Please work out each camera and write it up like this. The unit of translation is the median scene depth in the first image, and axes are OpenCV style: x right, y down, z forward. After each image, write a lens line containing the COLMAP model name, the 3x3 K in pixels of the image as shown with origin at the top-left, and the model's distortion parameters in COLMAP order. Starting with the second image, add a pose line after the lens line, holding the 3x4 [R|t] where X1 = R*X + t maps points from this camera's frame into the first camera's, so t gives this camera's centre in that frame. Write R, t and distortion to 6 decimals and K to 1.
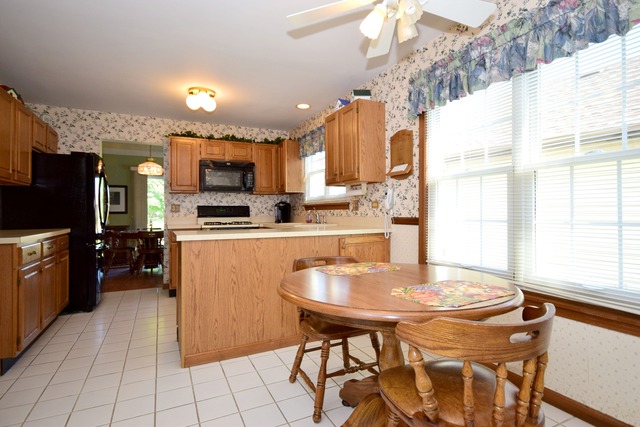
lens RADIAL K [[305.3, 0, 306.3], [0, 305.3, 208.1], [0, 0, 1]] dist [0.012519, -0.000463]
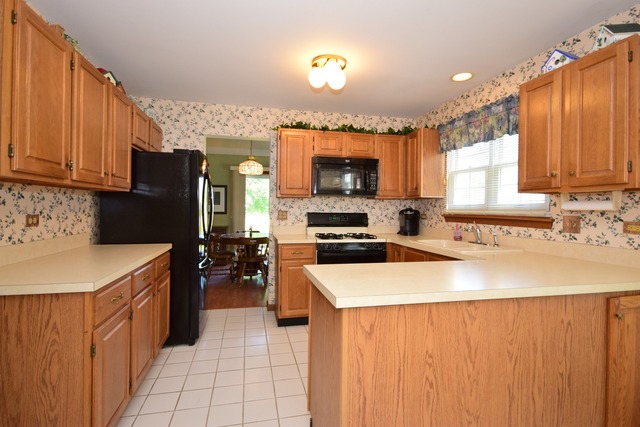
lens RADIAL K [[305.3, 0, 320.9], [0, 305.3, 211.8], [0, 0, 1]] dist [0.012519, -0.000463]
pose [[0.975587, 0.020969, -0.218611, -0.184903], [-0.016471, 0.999614, 0.022377, -0.038006], [0.218996, -0.018229, 0.975555, 0.265575]]
